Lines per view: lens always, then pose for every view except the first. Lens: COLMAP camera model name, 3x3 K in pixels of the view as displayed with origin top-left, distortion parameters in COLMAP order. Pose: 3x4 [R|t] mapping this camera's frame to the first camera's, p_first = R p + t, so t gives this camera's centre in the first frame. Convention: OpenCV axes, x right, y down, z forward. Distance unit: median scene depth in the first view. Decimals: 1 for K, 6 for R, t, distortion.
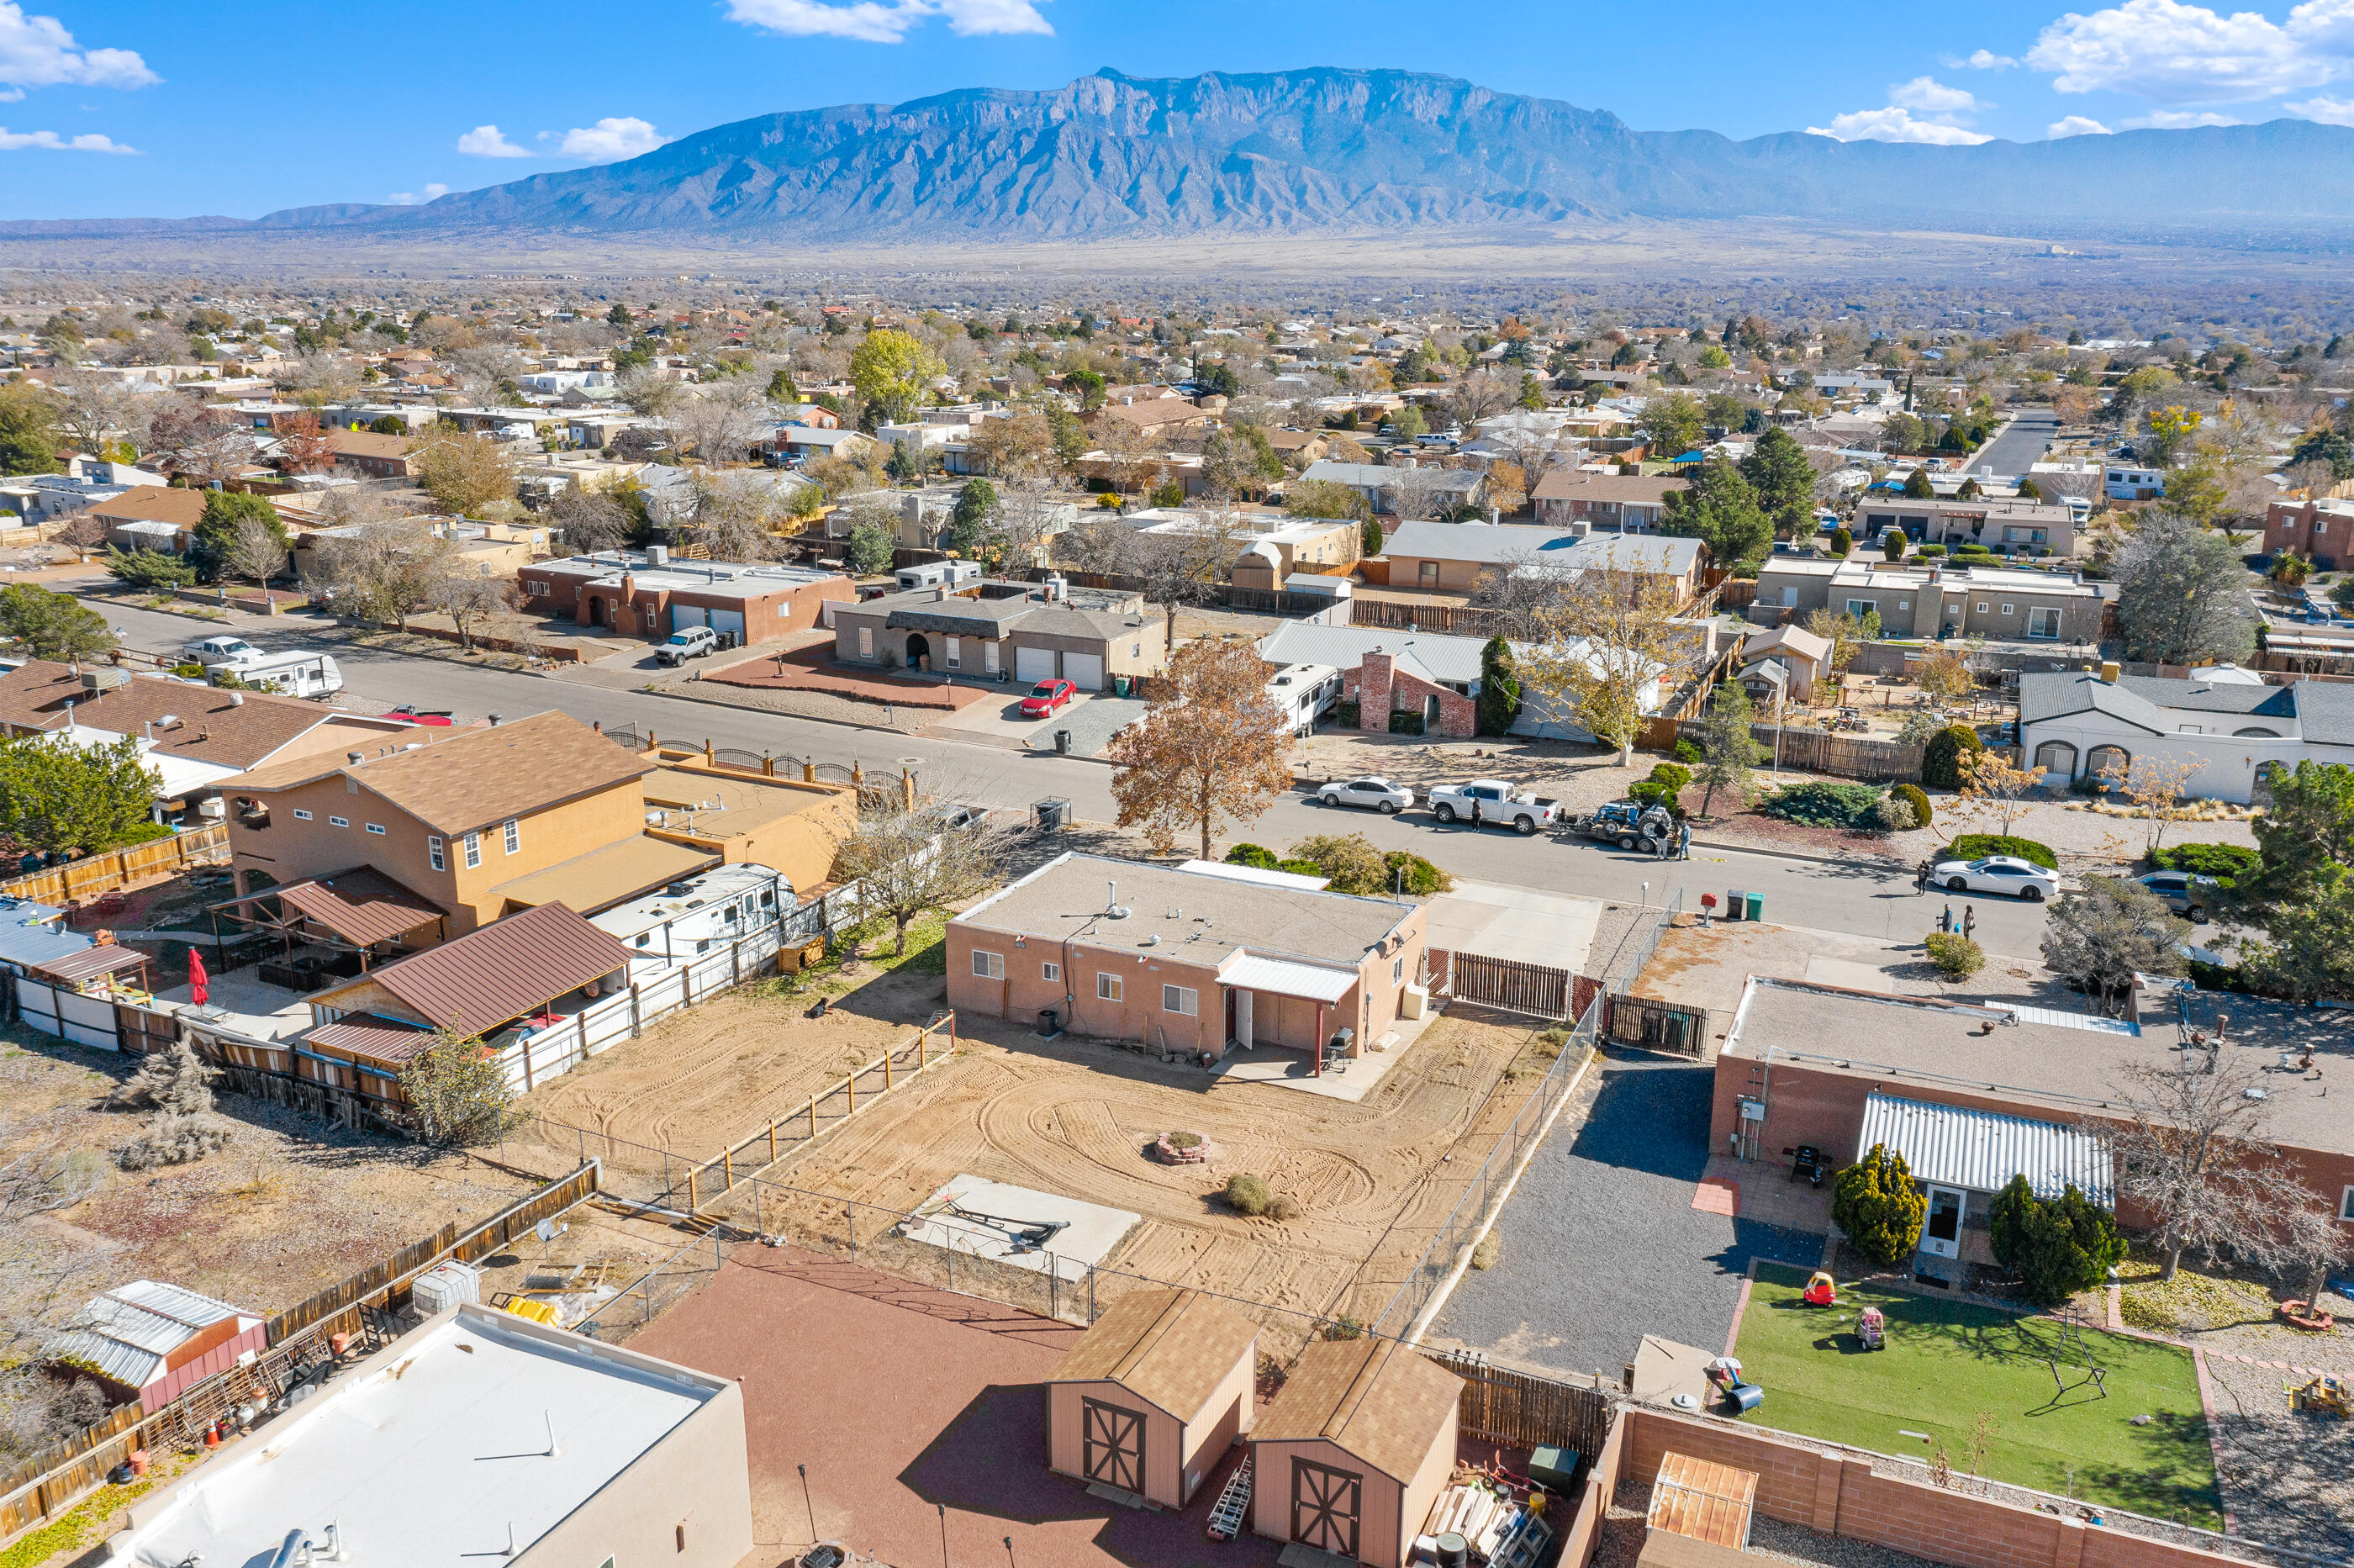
lens RADIAL K [[1891.3, 0, 1179.4], [0, 1891.3, 773.3], [0, 0, 1]] dist [0.015467, 0.006021]
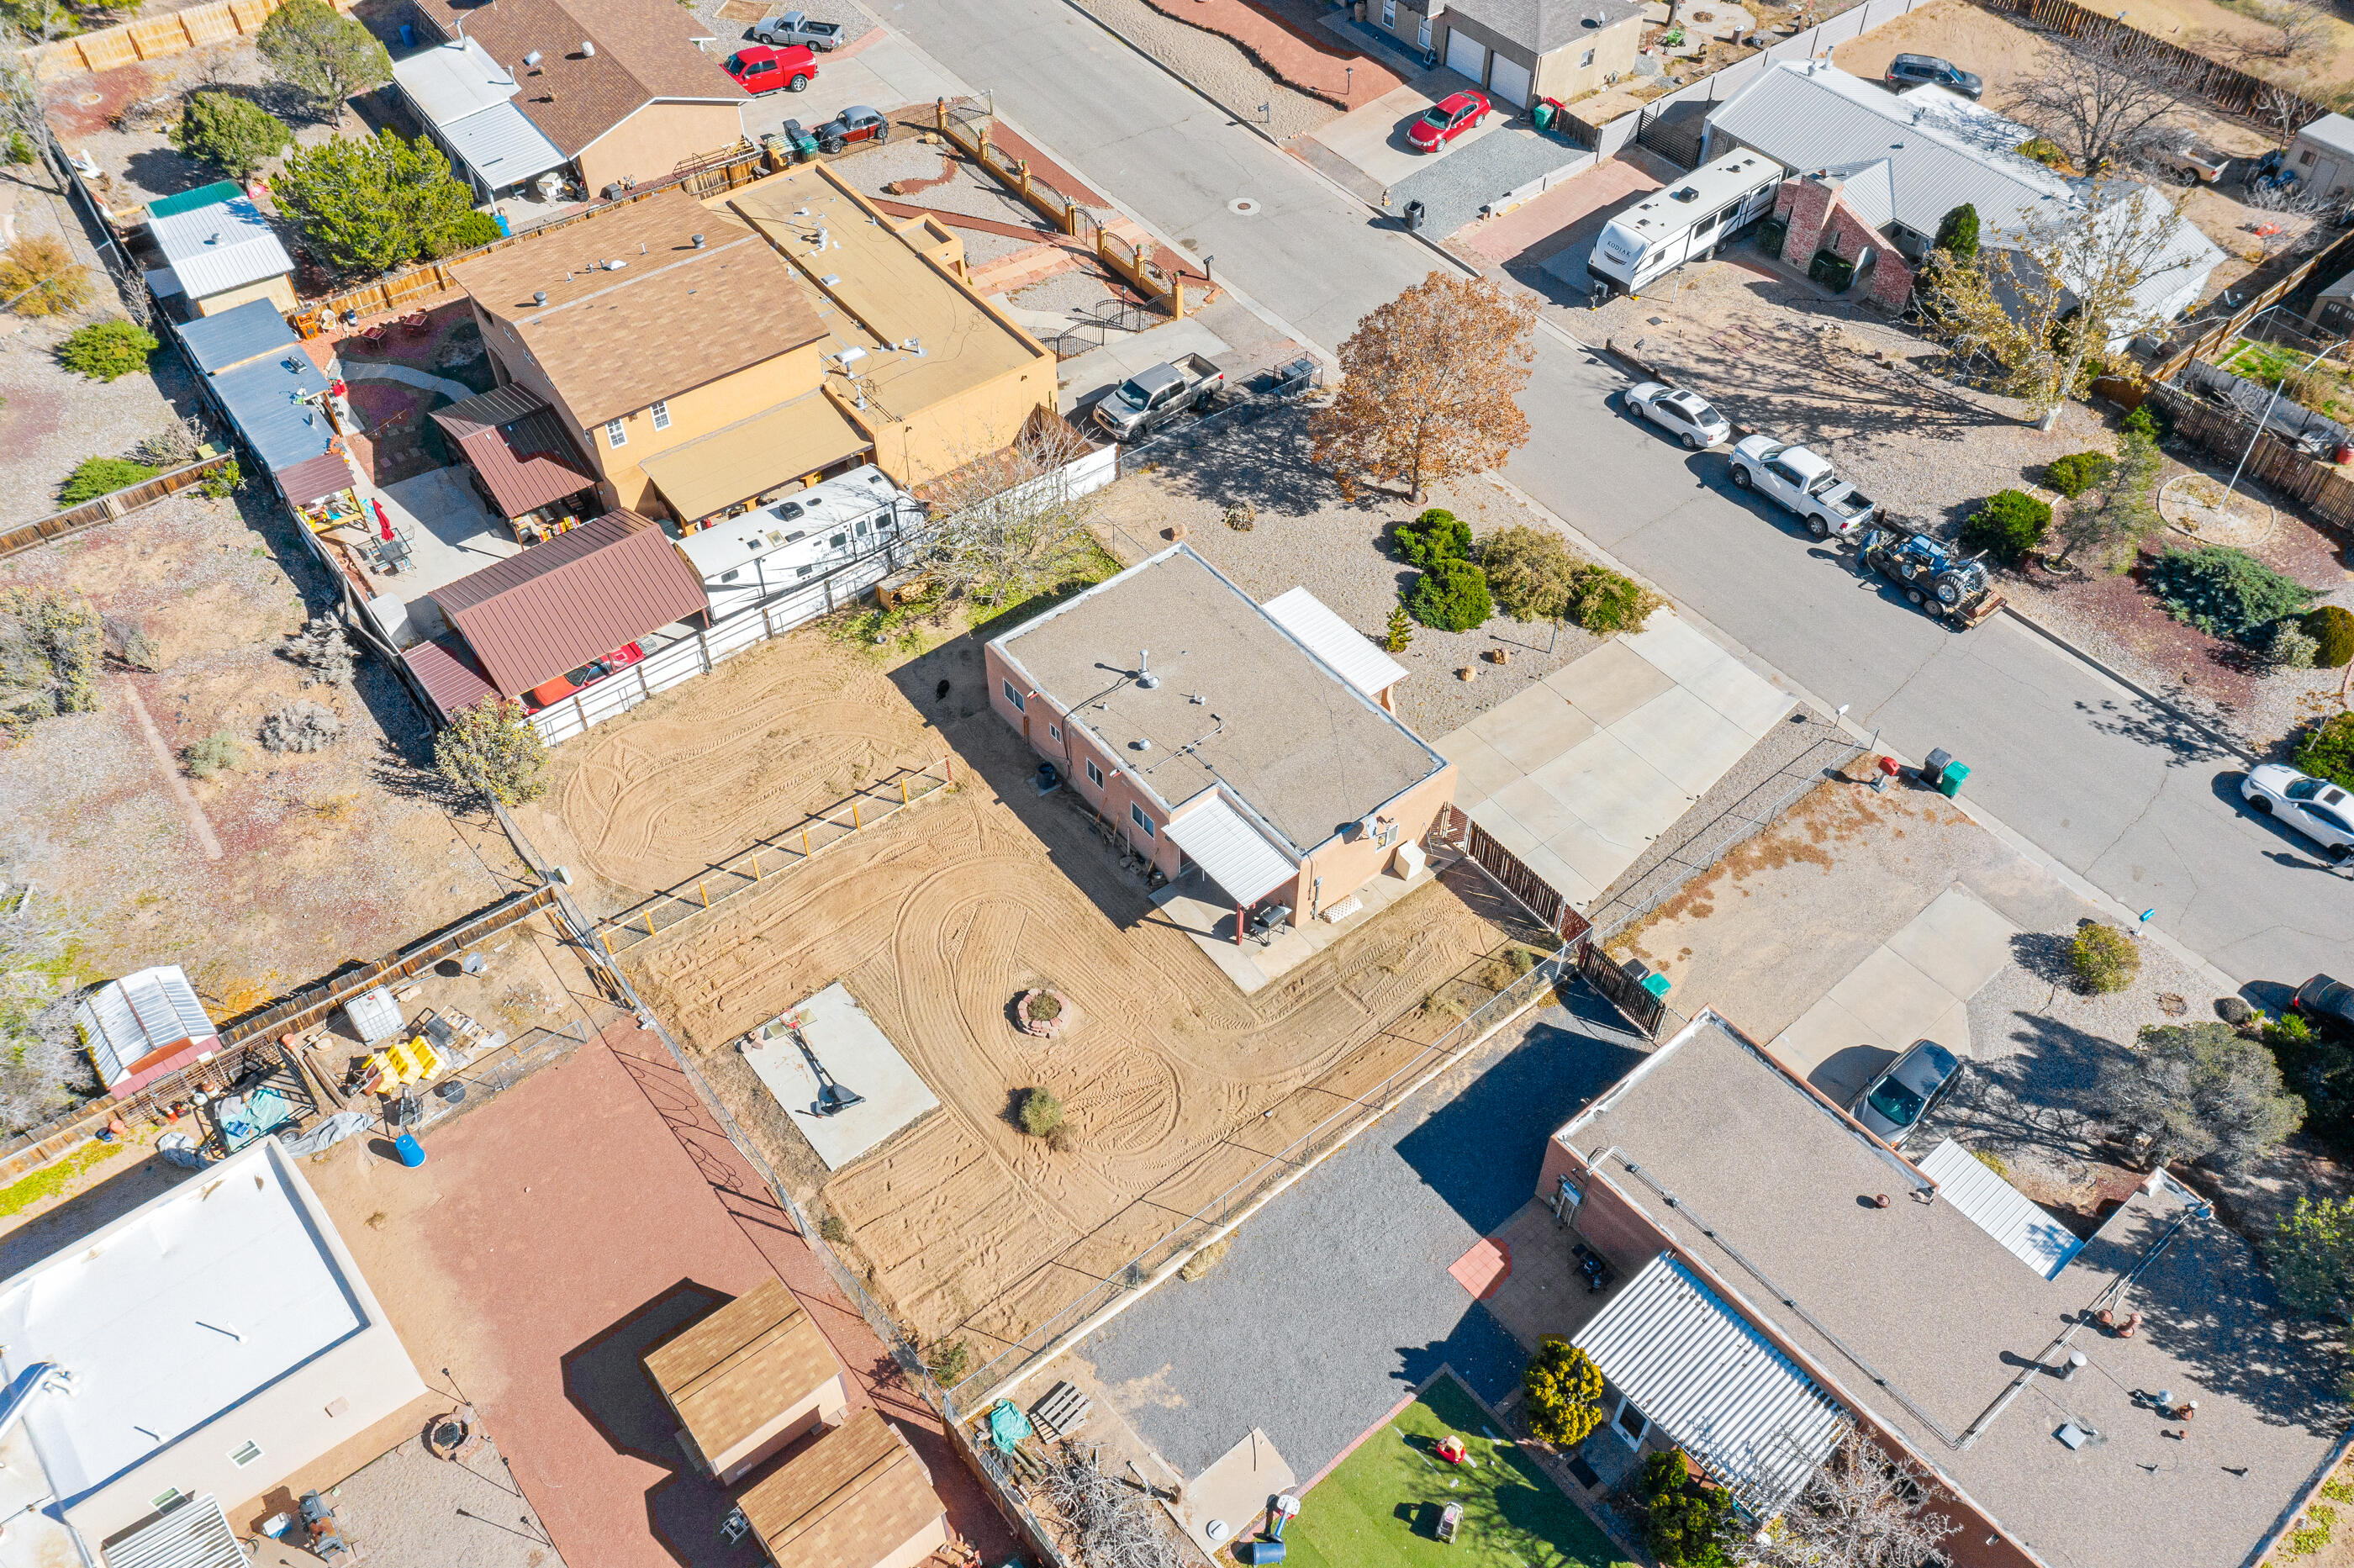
lens RADIAL K [[1891.3, 0, 1179.4], [0, 1891.3, 773.3], [0, 0, 1]] dist [0.015467, 0.006021]
pose [[0.897888, 0.322760, -0.299370, 0.294762], [-0.112814, 0.826034, 0.552215, -0.433311], [0.425523, -0.462054, 0.778098, 0.230292]]
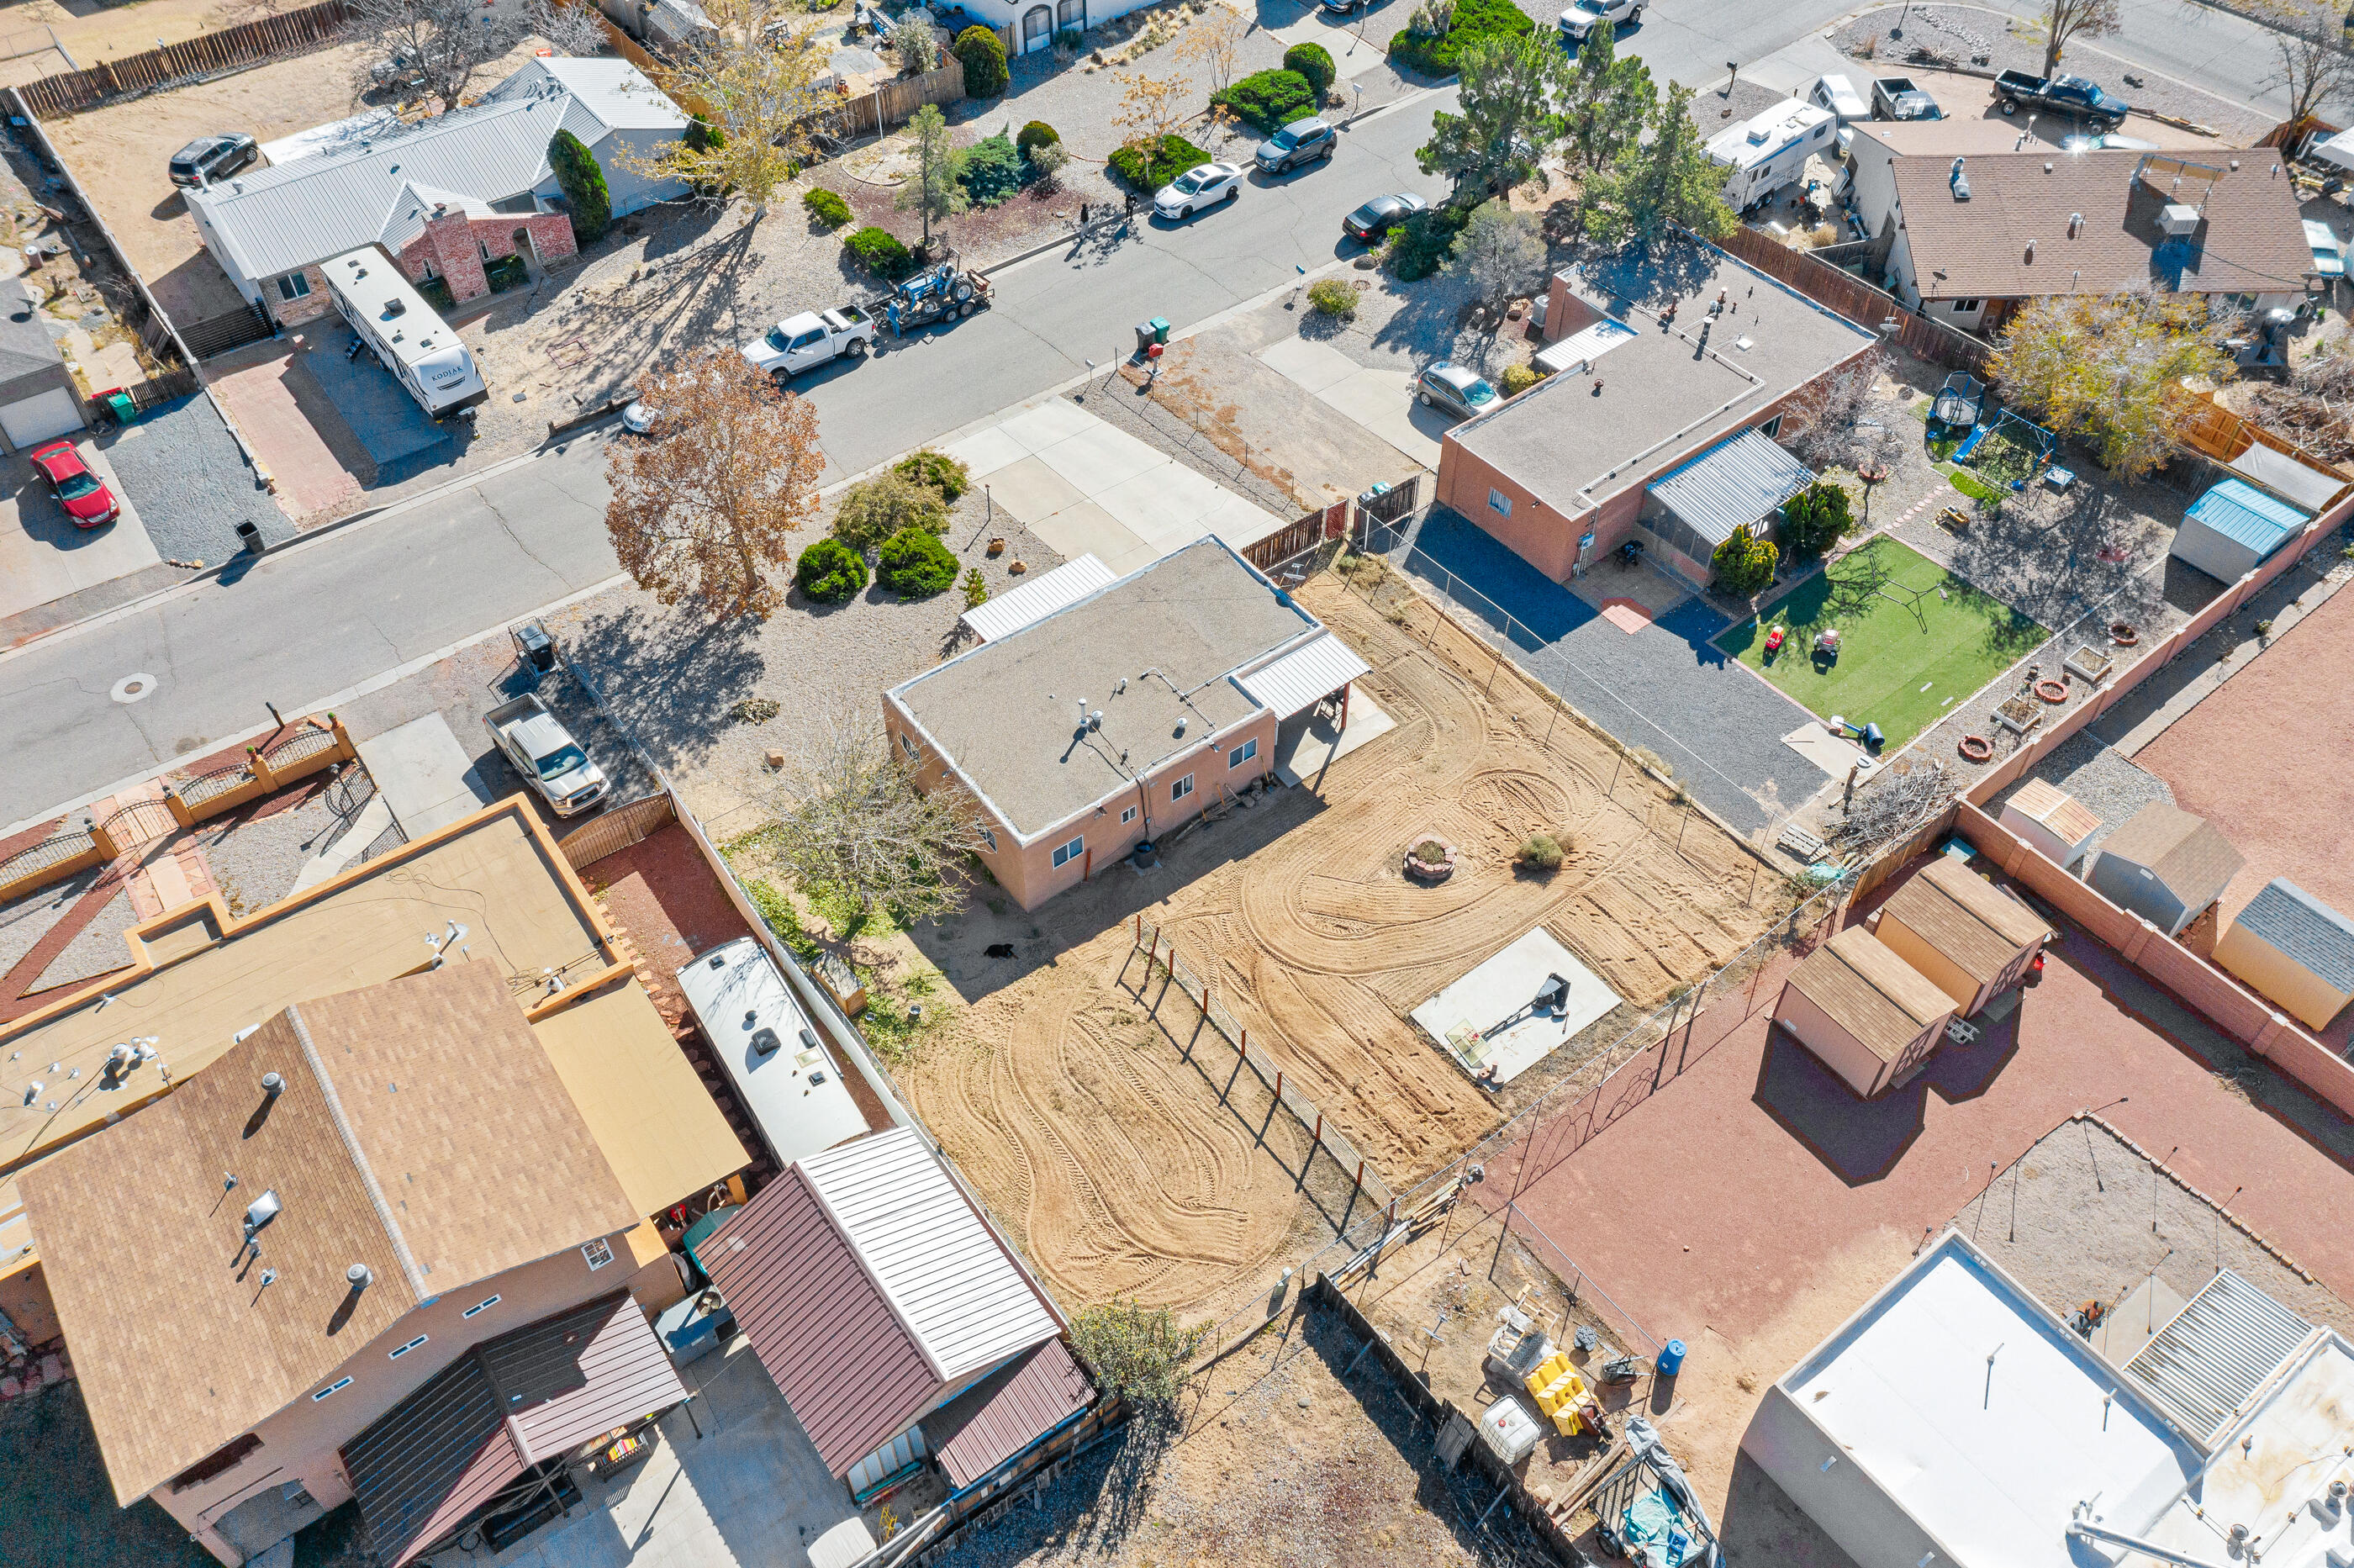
lens RADIAL K [[1891.3, 0, 1179.4], [0, 1891.3, 773.3], [0, 0, 1]] dist [0.015467, 0.006021]
pose [[0.464488, -0.656445, 0.594416, -0.614614], [0.237902, 0.739038, 0.630258, -0.515130], [-0.853026, -0.151335, 0.499444, 0.480885]]
